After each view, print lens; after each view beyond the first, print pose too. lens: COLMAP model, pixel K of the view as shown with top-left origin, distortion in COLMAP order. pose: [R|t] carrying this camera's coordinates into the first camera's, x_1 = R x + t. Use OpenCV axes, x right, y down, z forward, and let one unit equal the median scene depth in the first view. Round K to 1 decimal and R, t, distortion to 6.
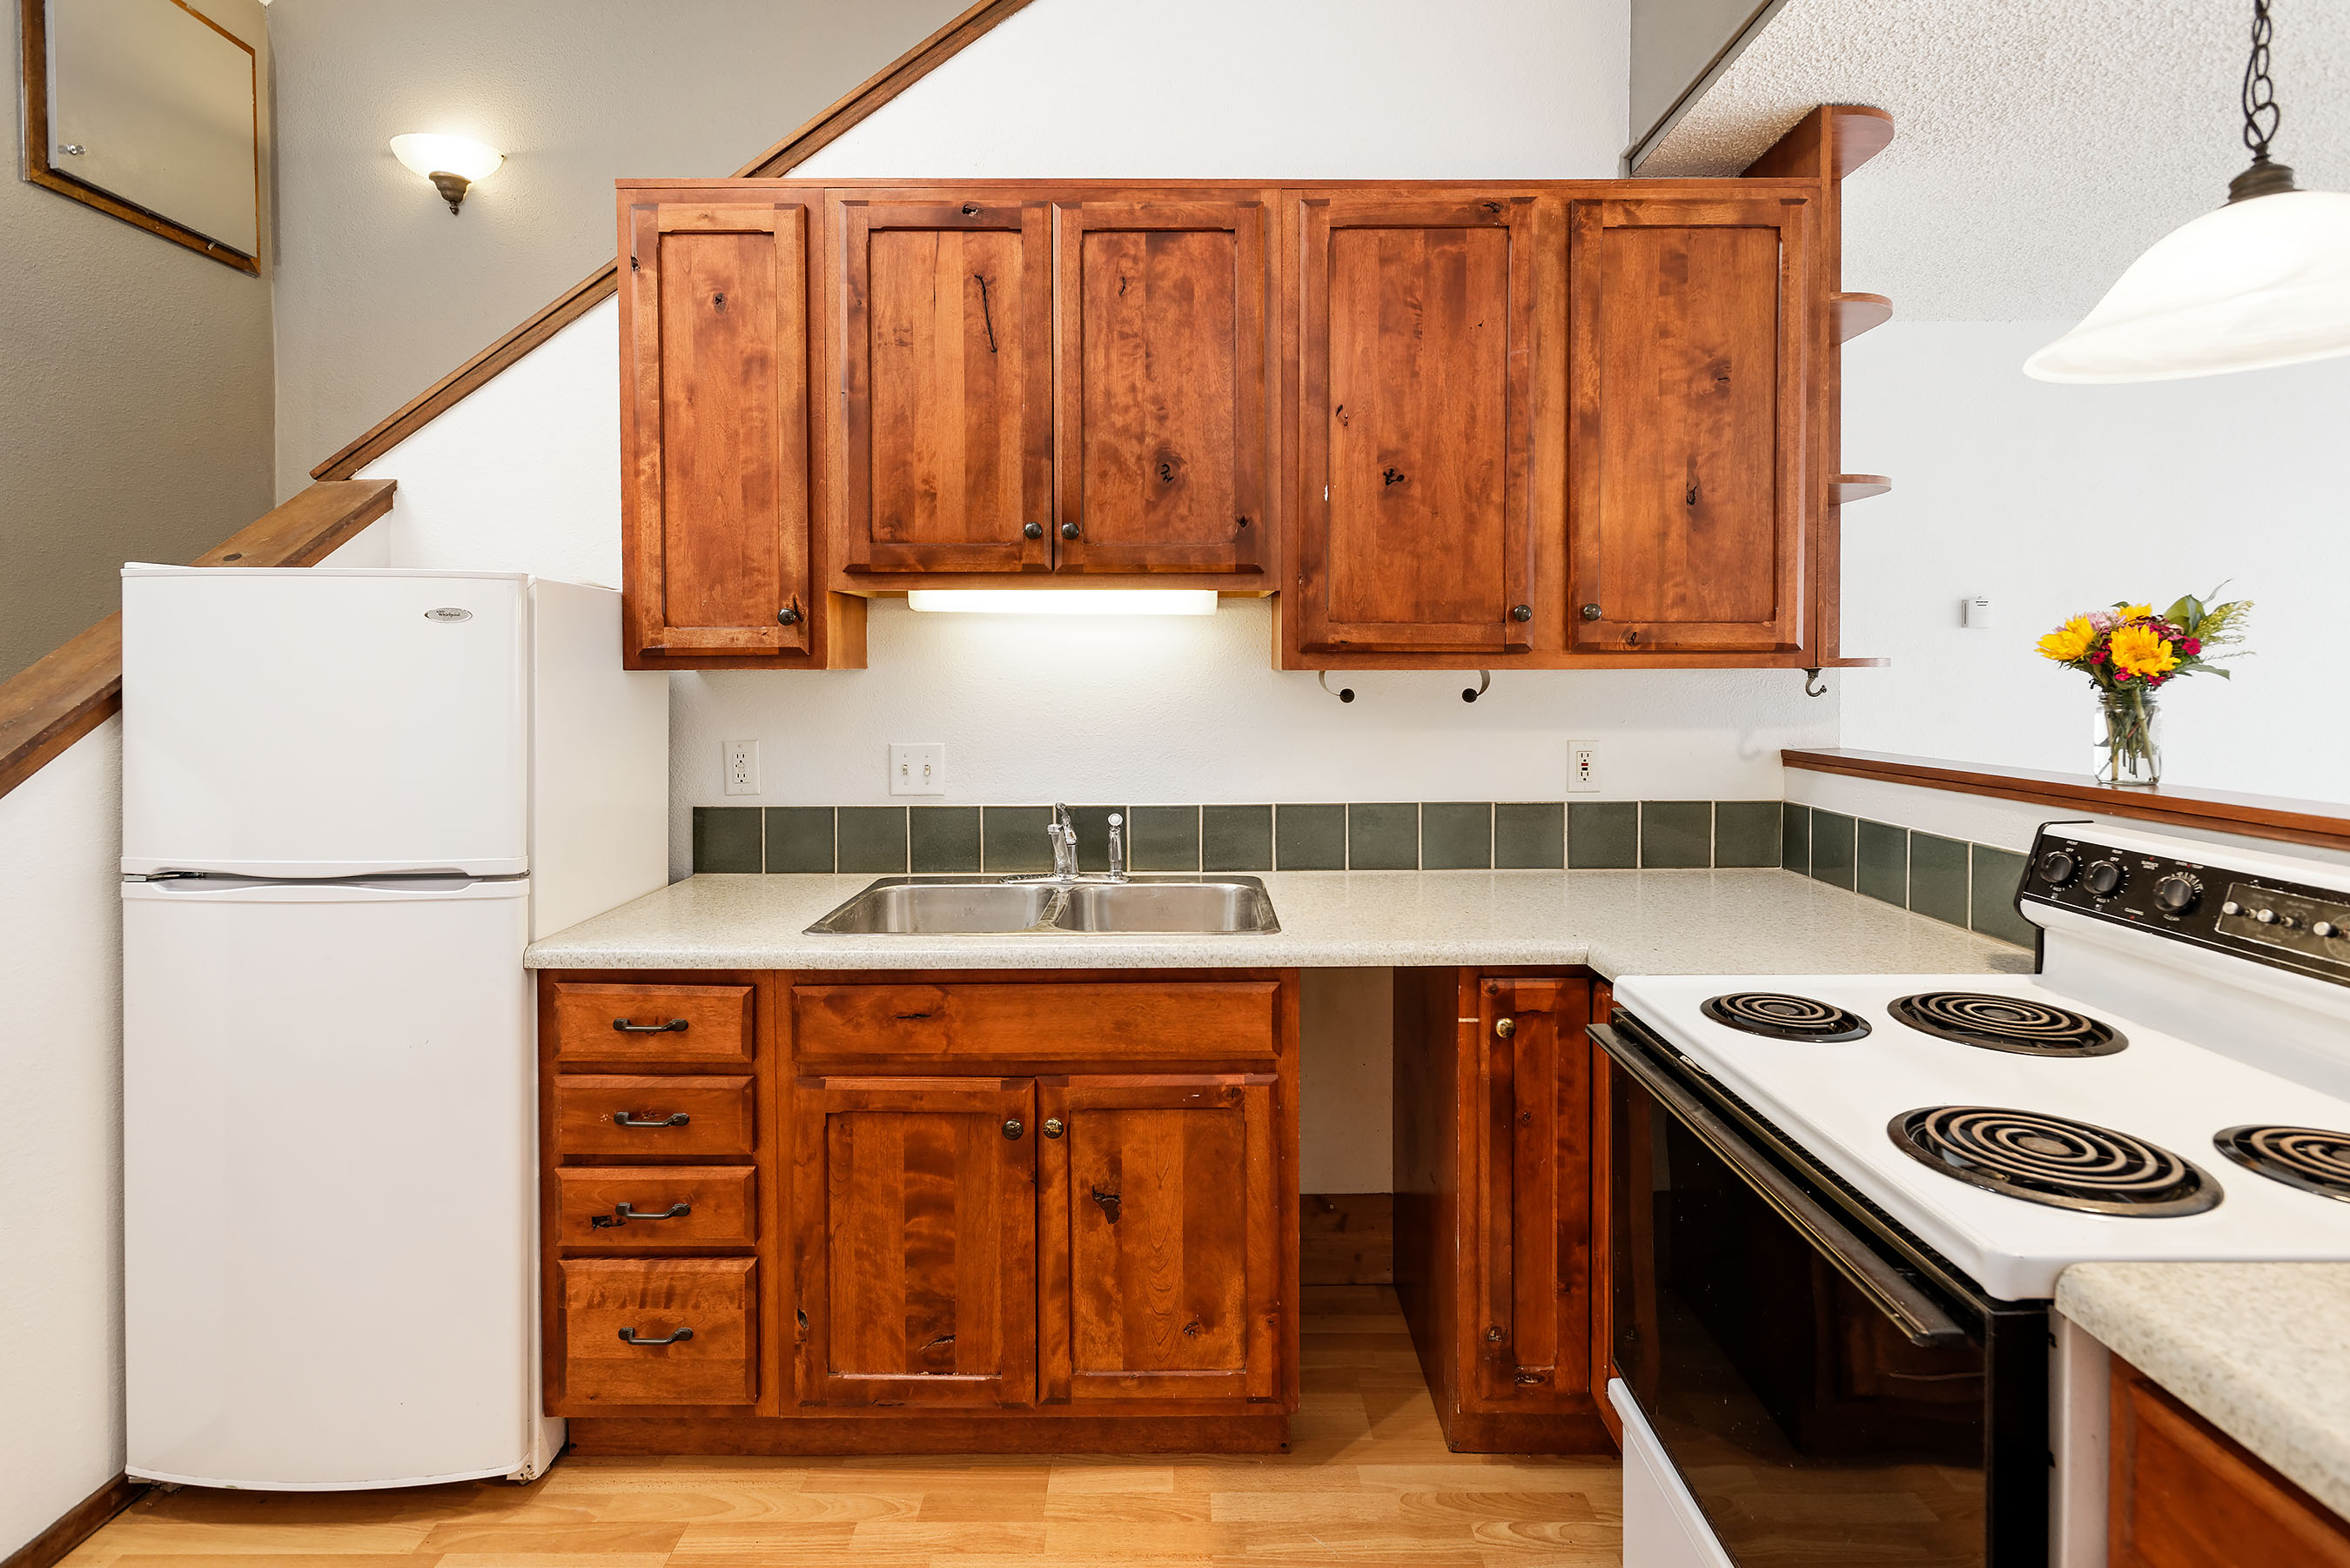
lens RADIAL K [[1089.2, 0, 1178.6], [0, 1089.2, 680.3], [0, 0, 1]] dist [-0.000118, 0.000038]
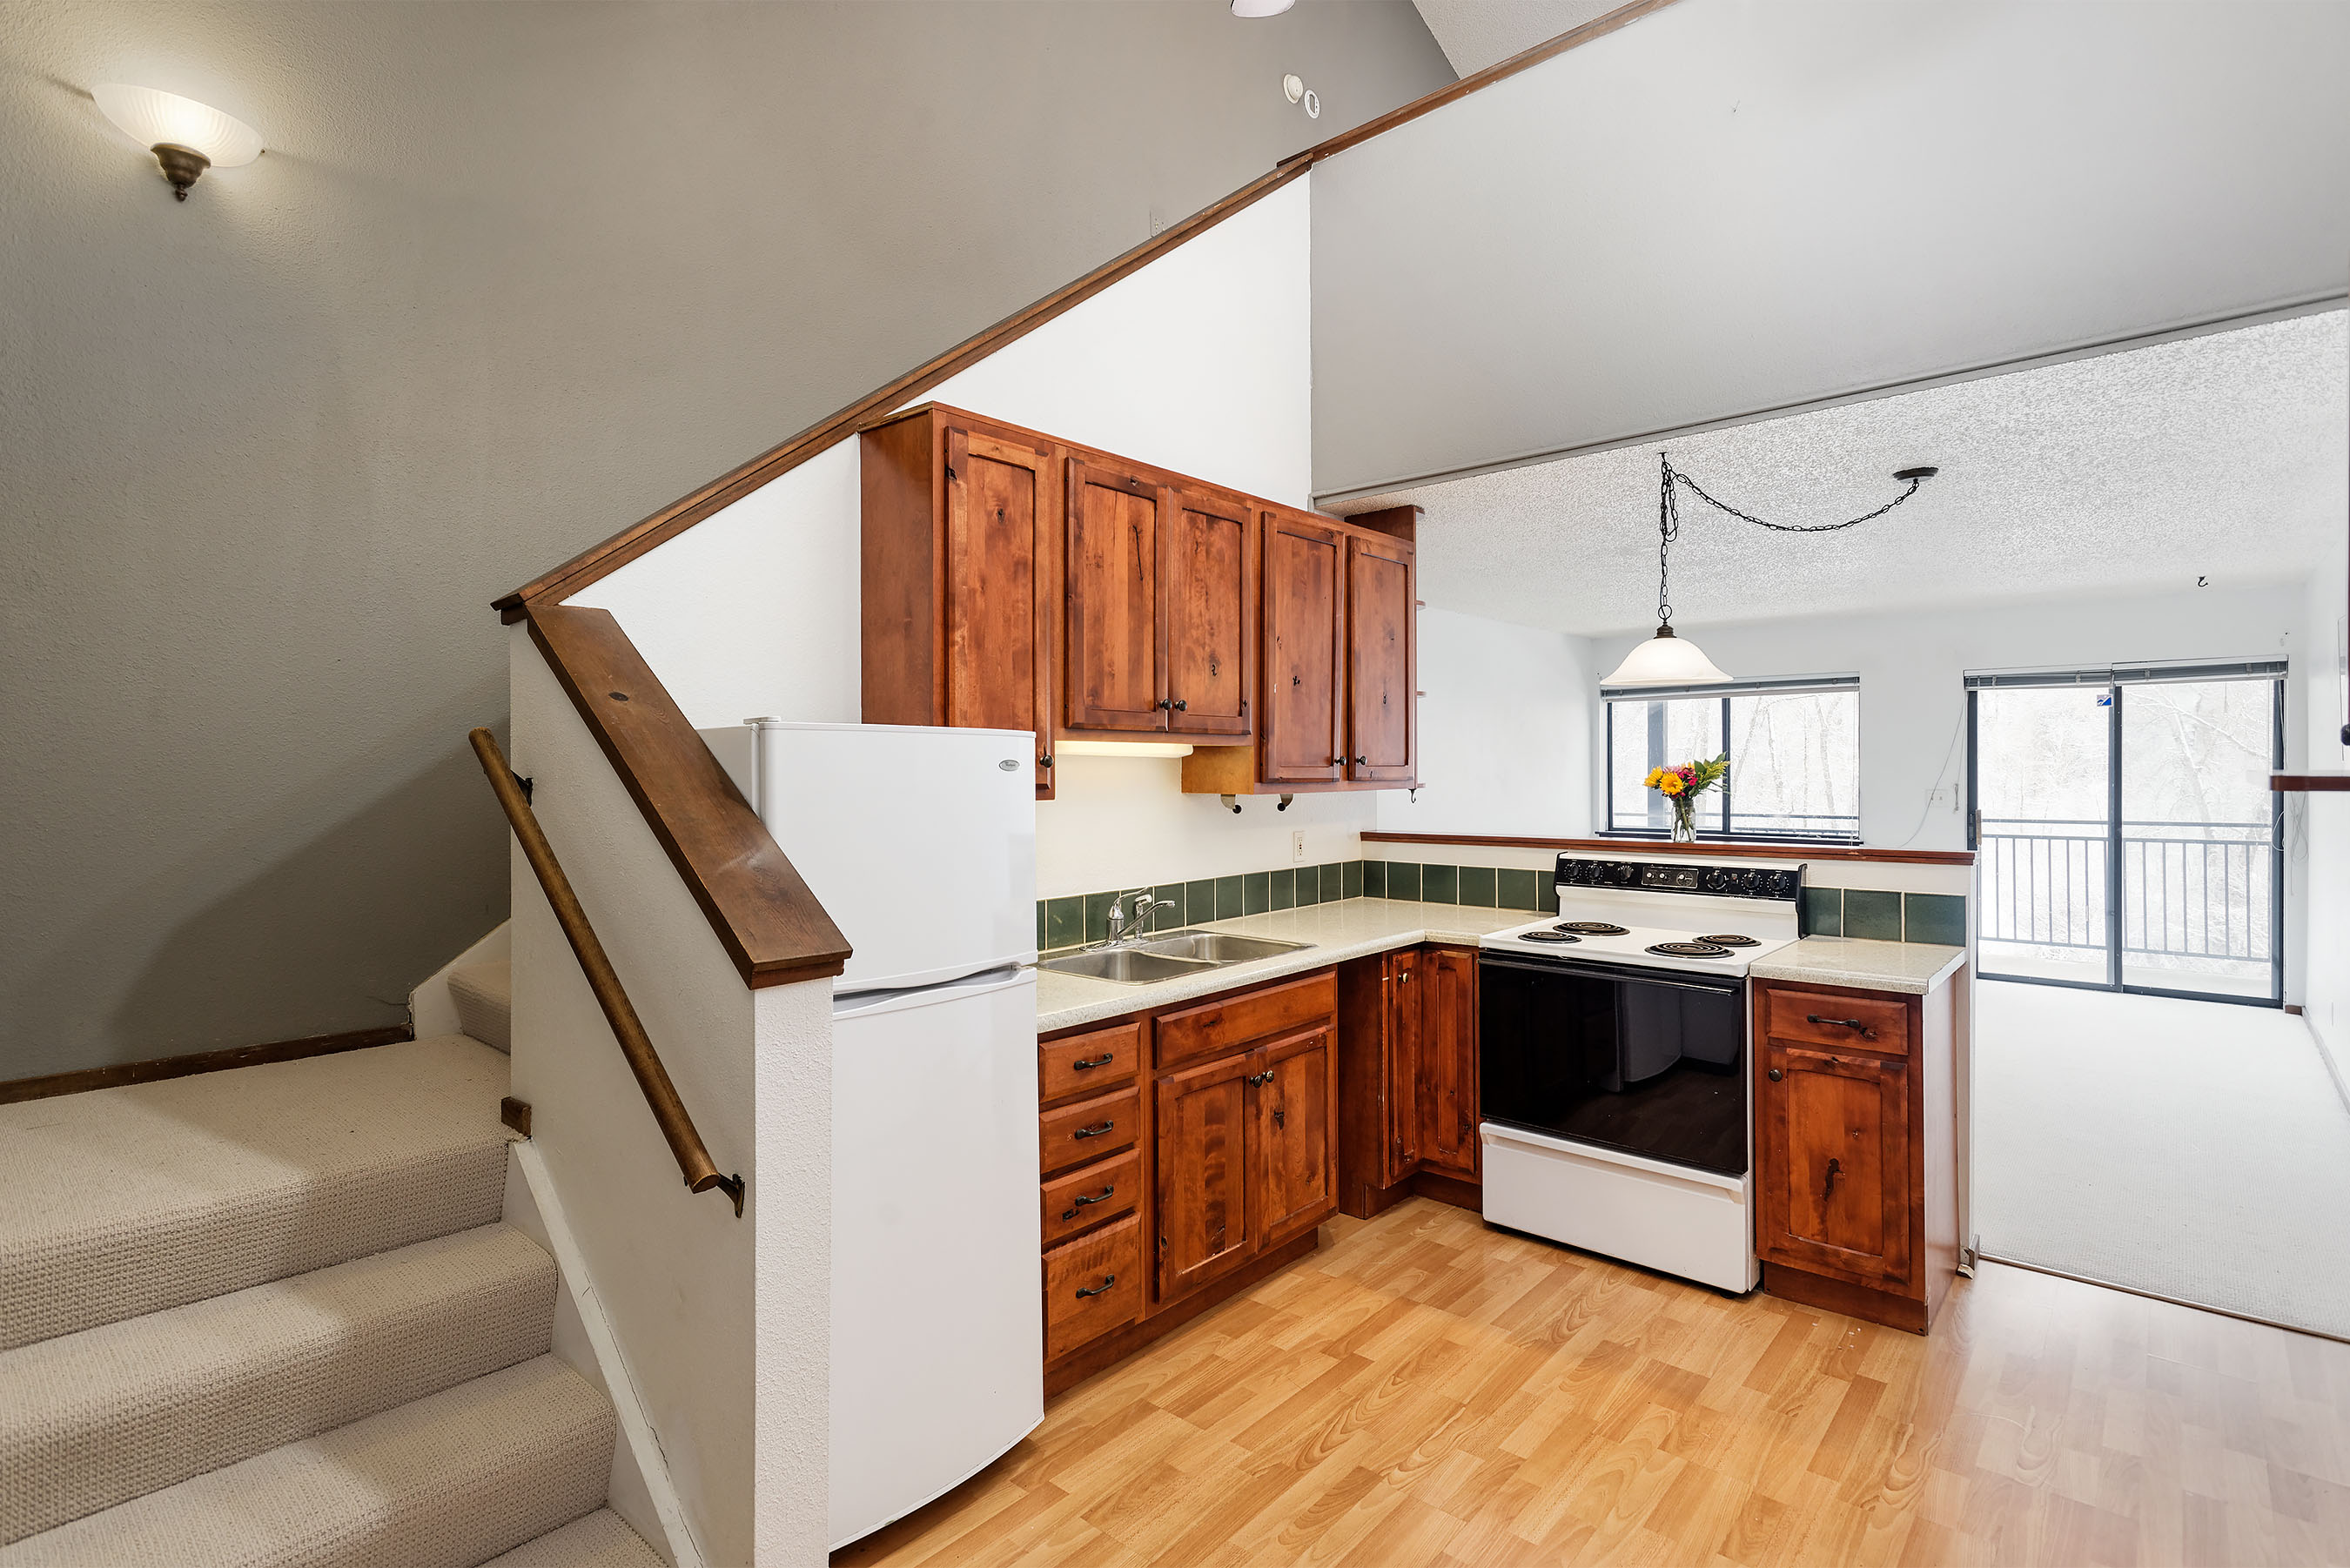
lens RADIAL K [[1100.7, 0, 1164.8], [0, 1100.7, 760.3], [0, 0, 1]] dist [-0.000603, -0.000085]
pose [[0.674045, 0.006428, 0.738663, -1.426827], [0.008922, 0.999818, -0.016843, -0.039771], [-0.738637, 0.017943, 0.673865, -0.014450]]
